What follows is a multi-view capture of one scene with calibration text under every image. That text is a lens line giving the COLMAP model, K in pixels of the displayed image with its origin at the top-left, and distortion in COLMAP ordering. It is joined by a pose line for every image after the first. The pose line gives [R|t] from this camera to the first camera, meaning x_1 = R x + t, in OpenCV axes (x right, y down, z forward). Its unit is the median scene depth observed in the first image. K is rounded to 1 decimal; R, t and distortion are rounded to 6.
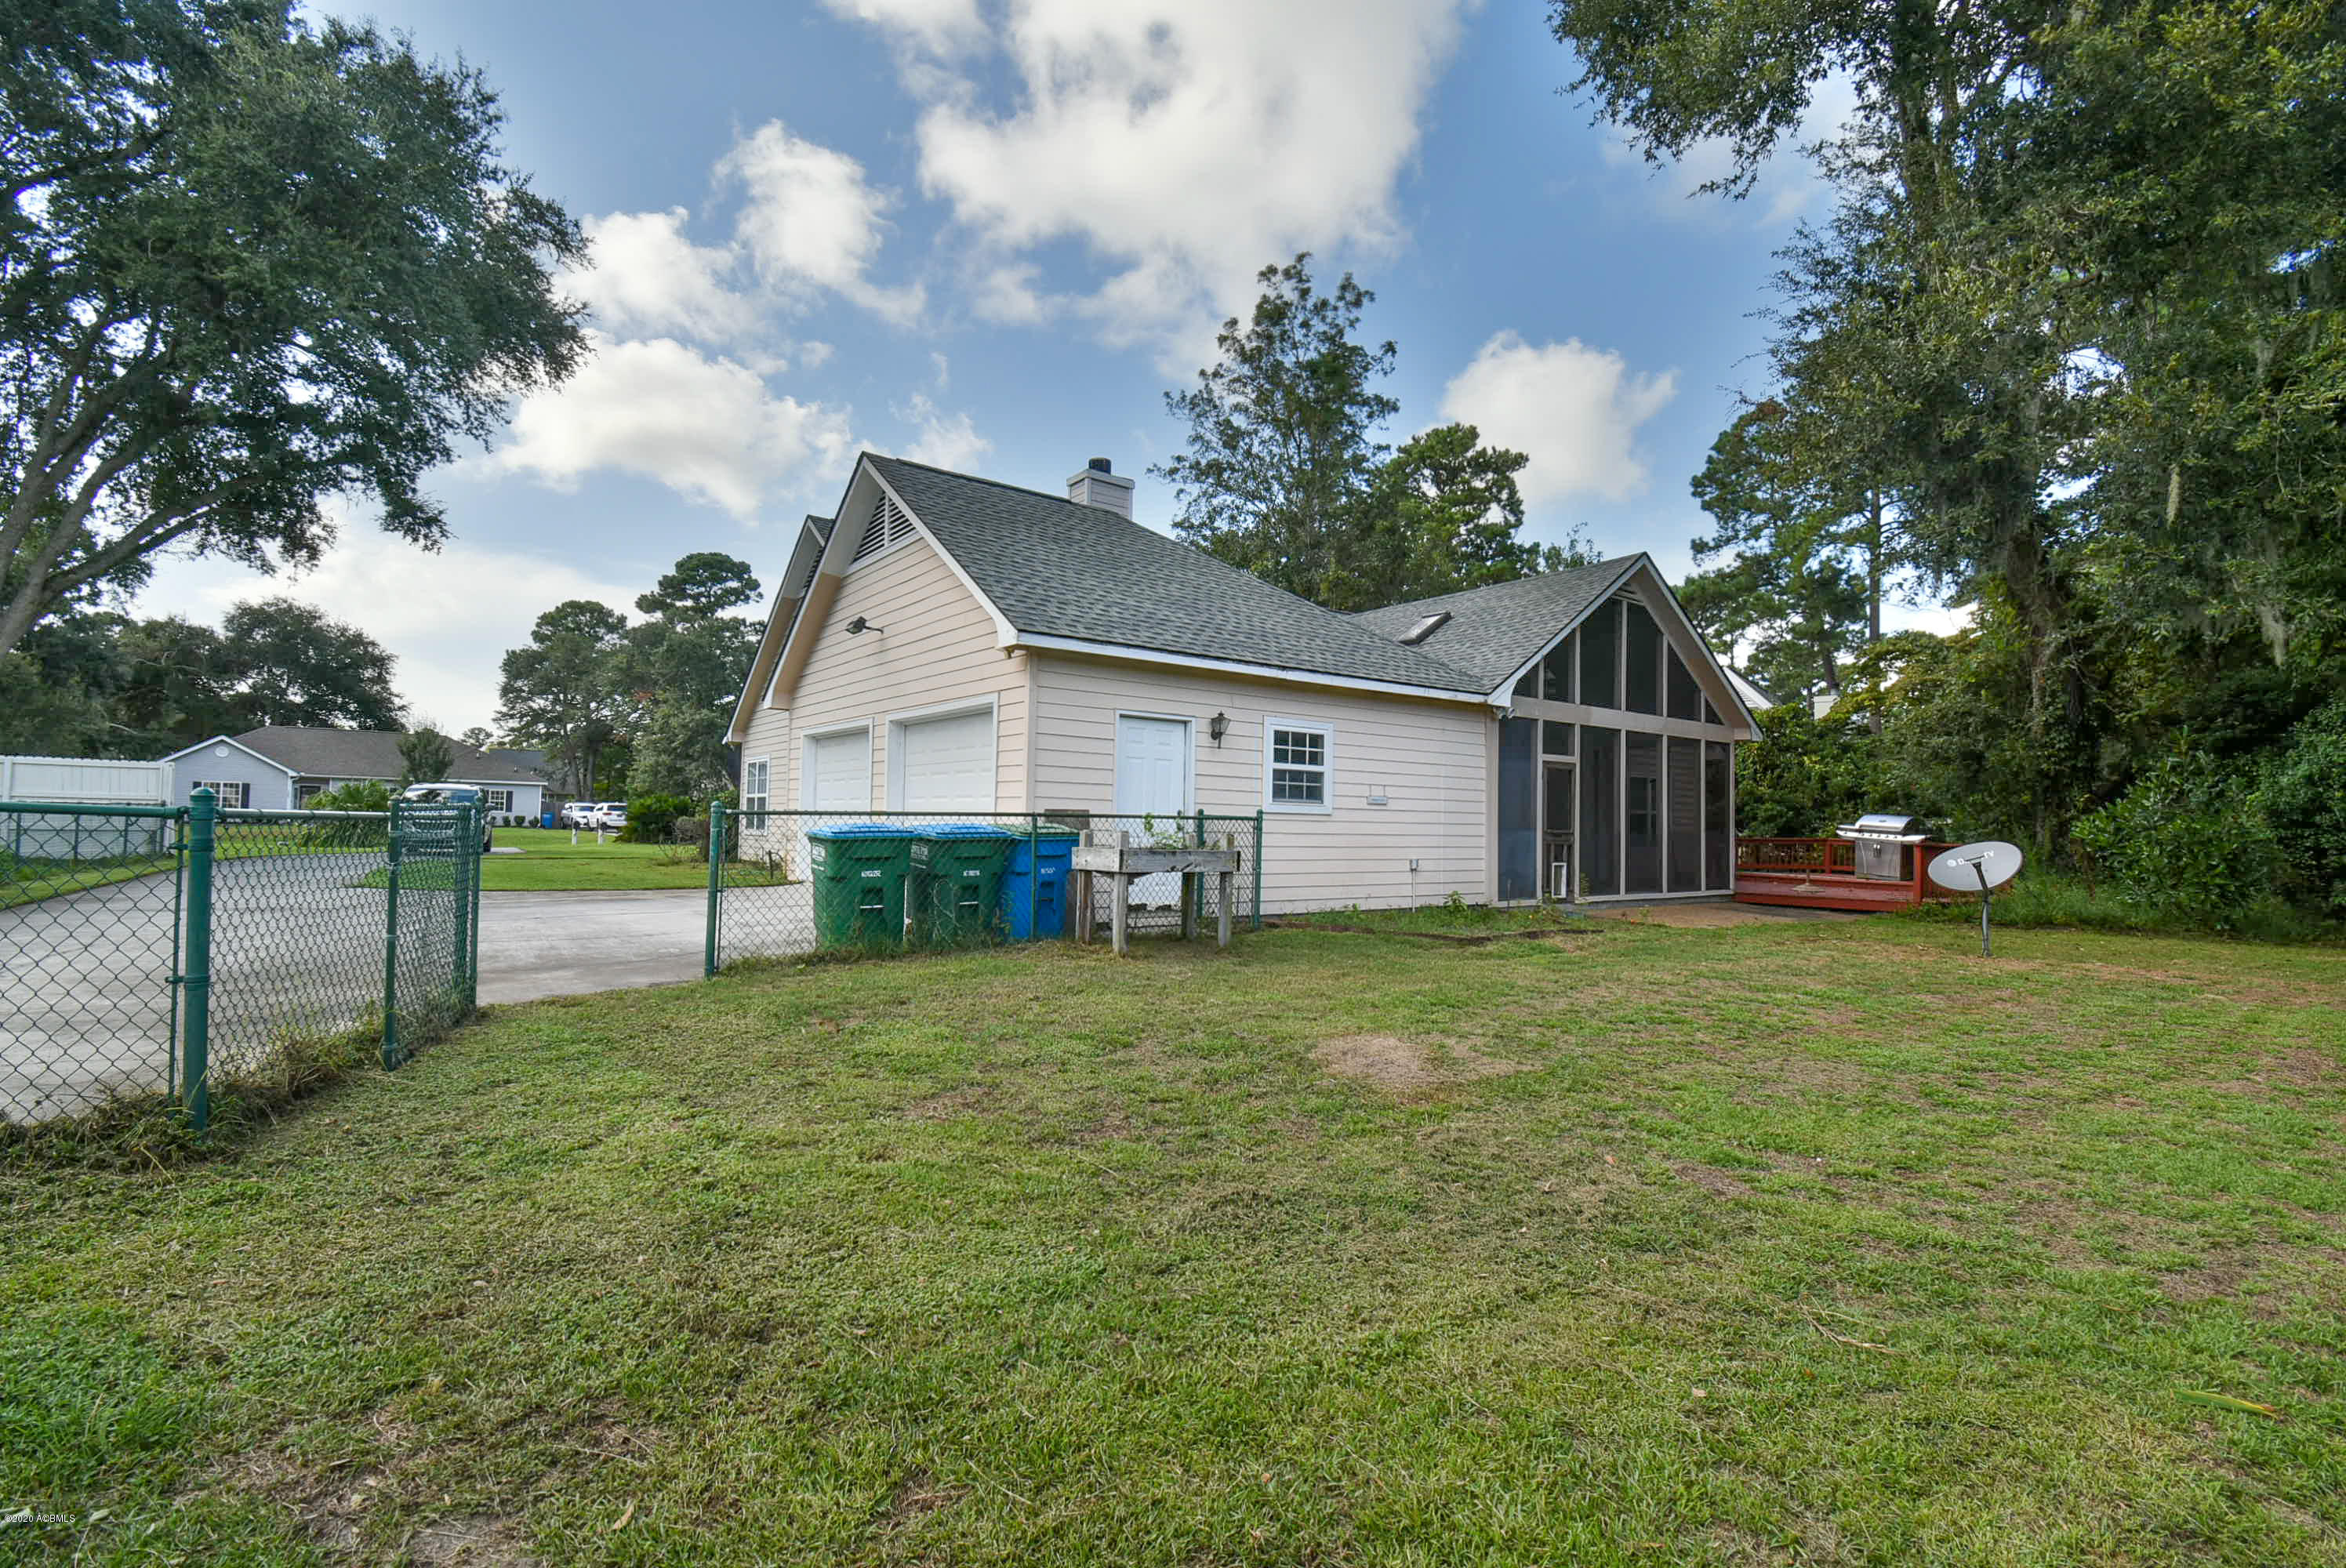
lens RADIAL K [[1060.7, 0, 1175.0], [0, 1060.7, 788.4], [0, 0, 1]] dist [0.009736, -0.020276]
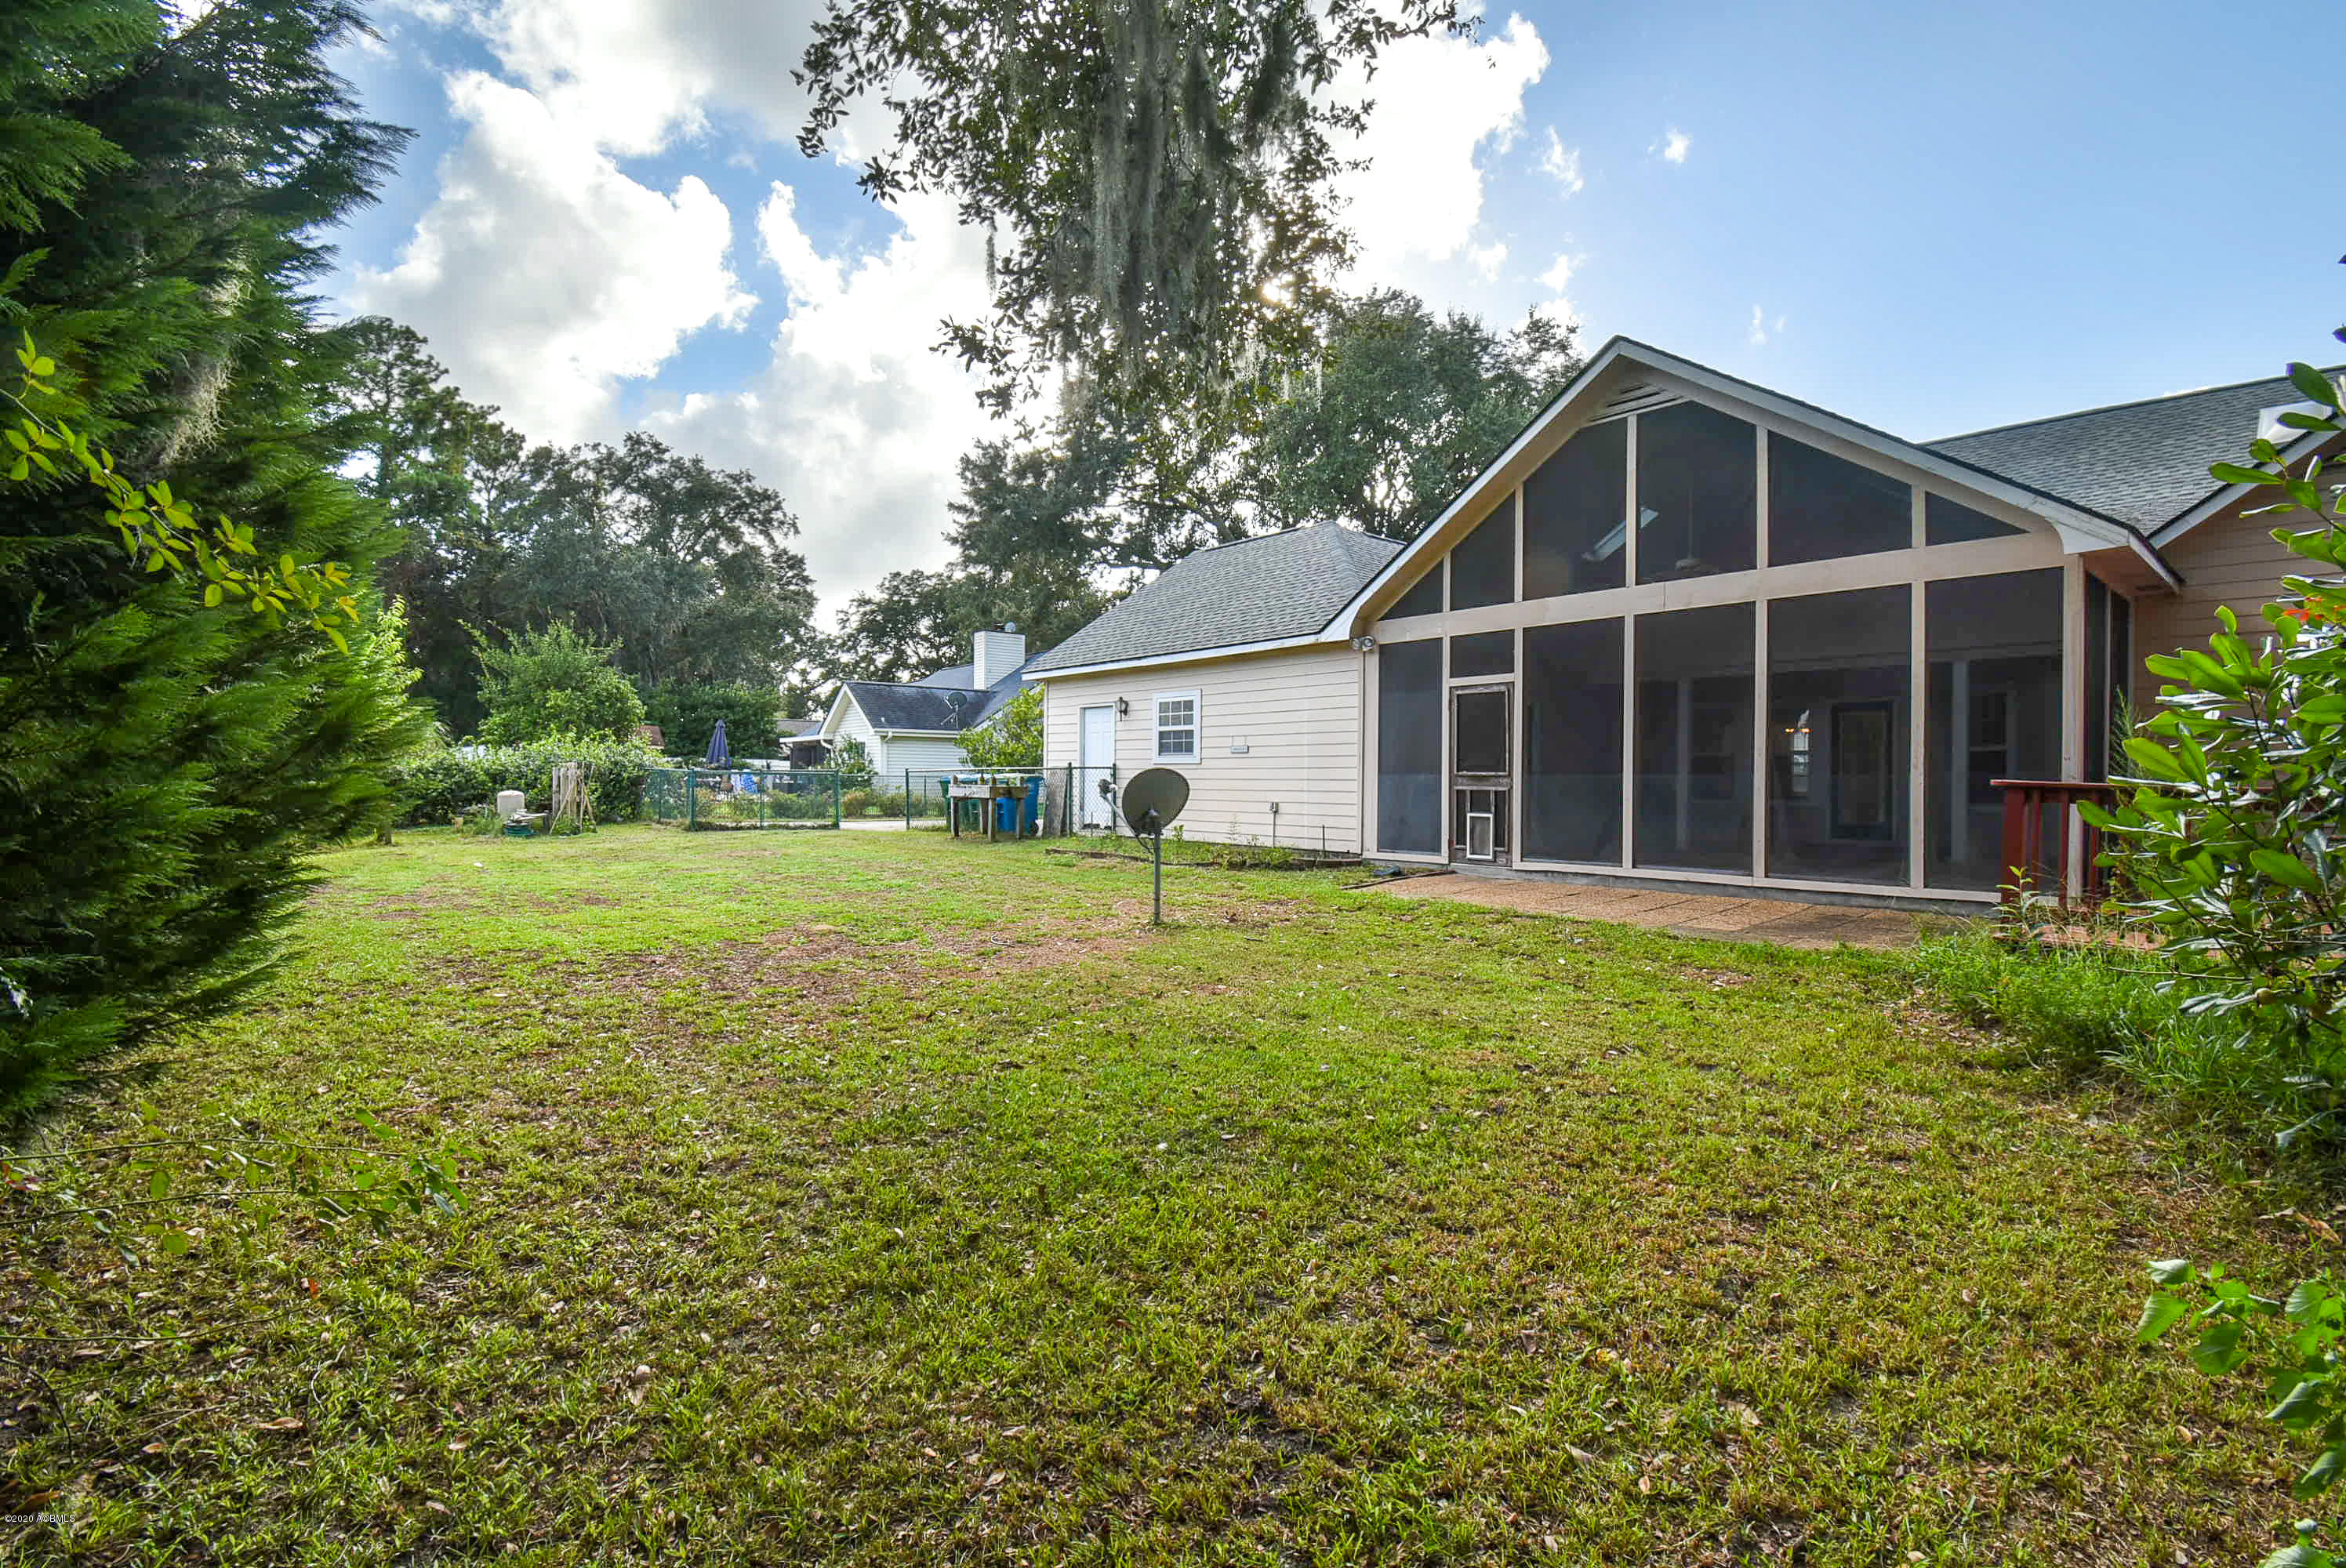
lens RADIAL K [[1060.7, 0, 1174.9], [0, 1060.7, 789.2], [0, 0, 1]] dist [0.009736, -0.020276]
pose [[0.074559, -0.014150, -0.997116, 1.262544], [0.024691, 0.999619, -0.012339, 0.063522], [0.996911, -0.023699, 0.074880, 0.802292]]
